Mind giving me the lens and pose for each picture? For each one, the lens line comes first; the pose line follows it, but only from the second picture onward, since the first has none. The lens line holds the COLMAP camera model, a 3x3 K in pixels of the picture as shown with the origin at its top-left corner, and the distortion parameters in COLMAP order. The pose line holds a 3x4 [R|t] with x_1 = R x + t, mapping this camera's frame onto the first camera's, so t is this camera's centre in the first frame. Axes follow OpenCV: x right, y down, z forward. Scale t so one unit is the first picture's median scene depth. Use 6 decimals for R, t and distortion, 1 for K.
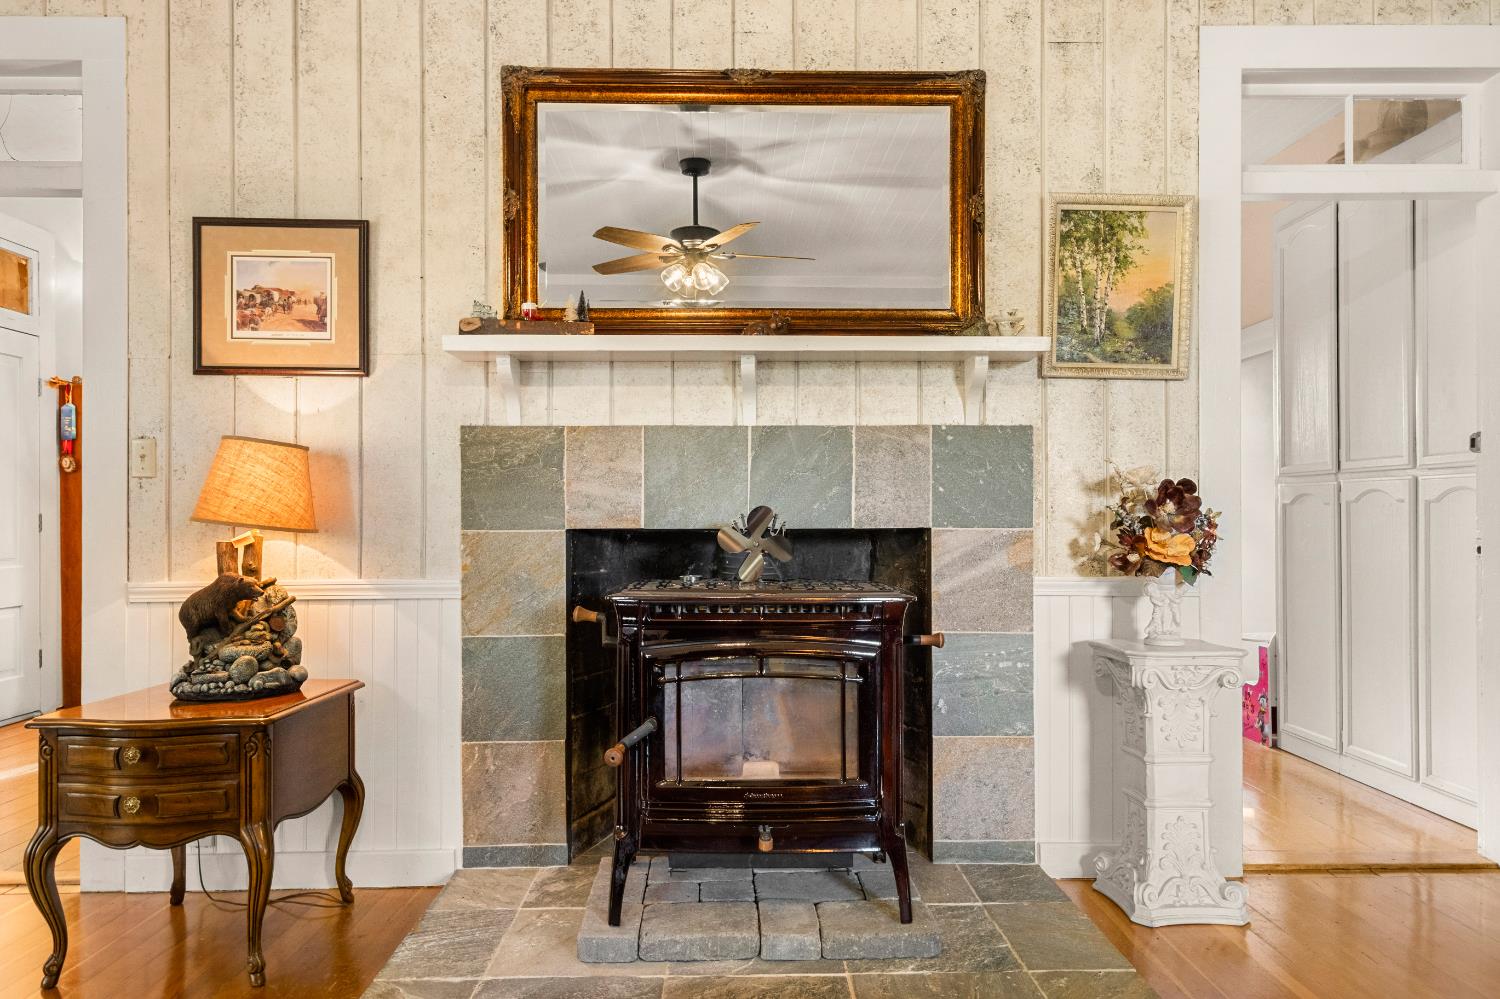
lens RADIAL K [[1034.5, 0, 768.4], [0, 1034.5, 534.5], [0, 0, 1]] dist [0.001774, 0.001239]
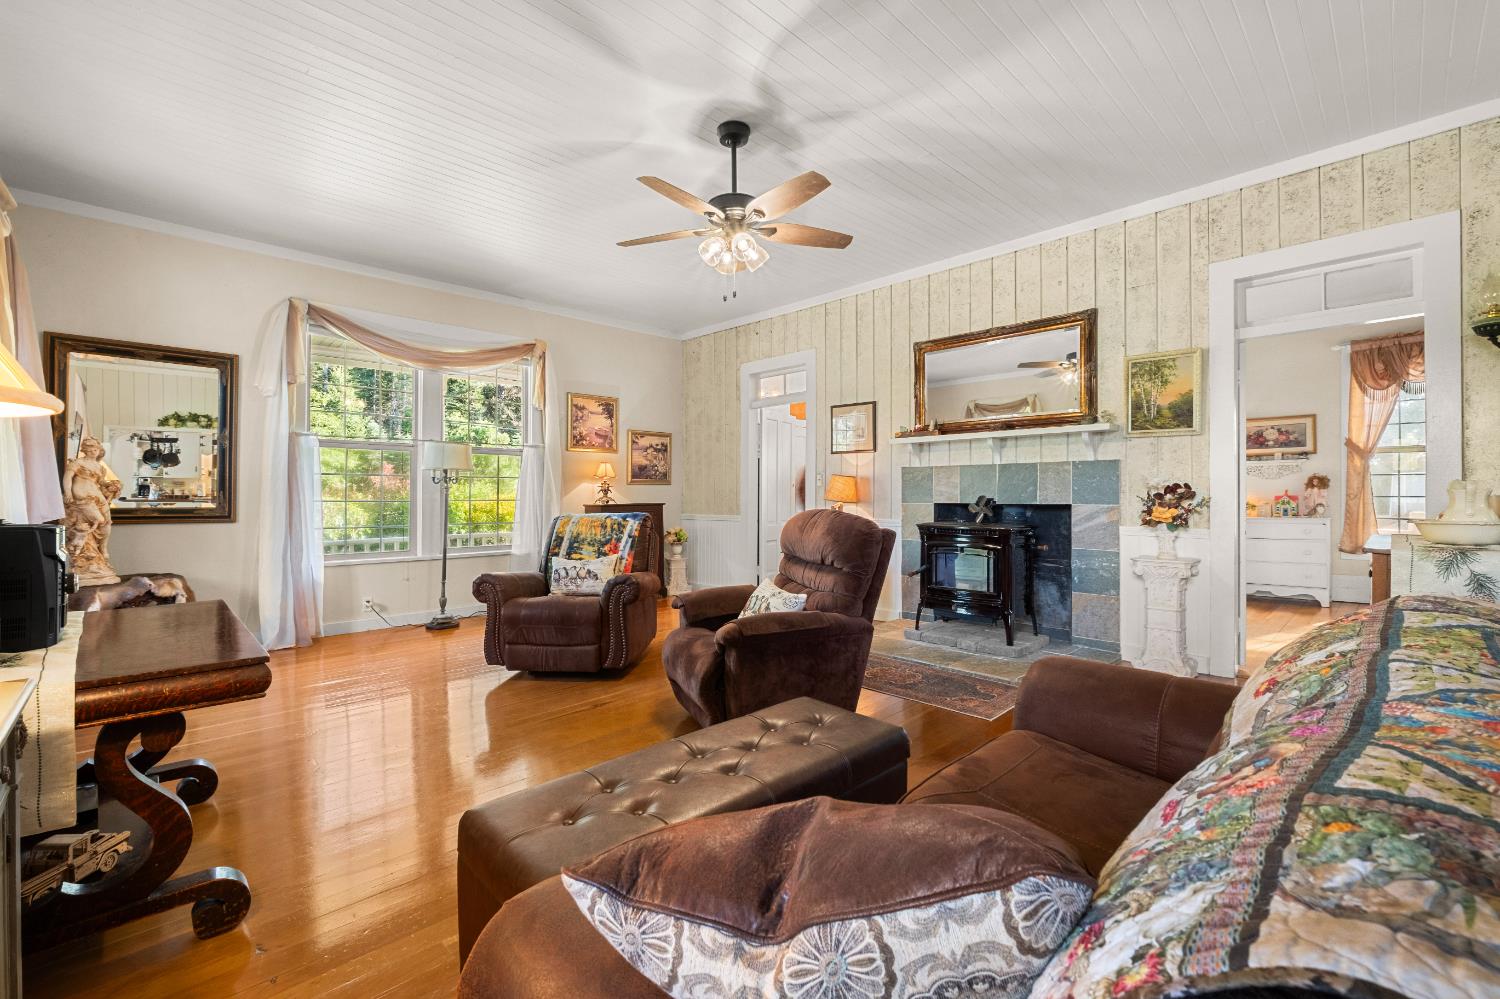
lens RADIAL K [[660.0, 0, 753.0], [0, 660.0, 494.4], [0, 0, 1]] dist [-0.000065, -0.000003]
pose [[0.684426, 0.001283, -0.729081, 0.764232], [-0.008582, 0.999943, -0.006296, -0.012951], [0.729032, 0.010566, 0.684399, -0.574150]]
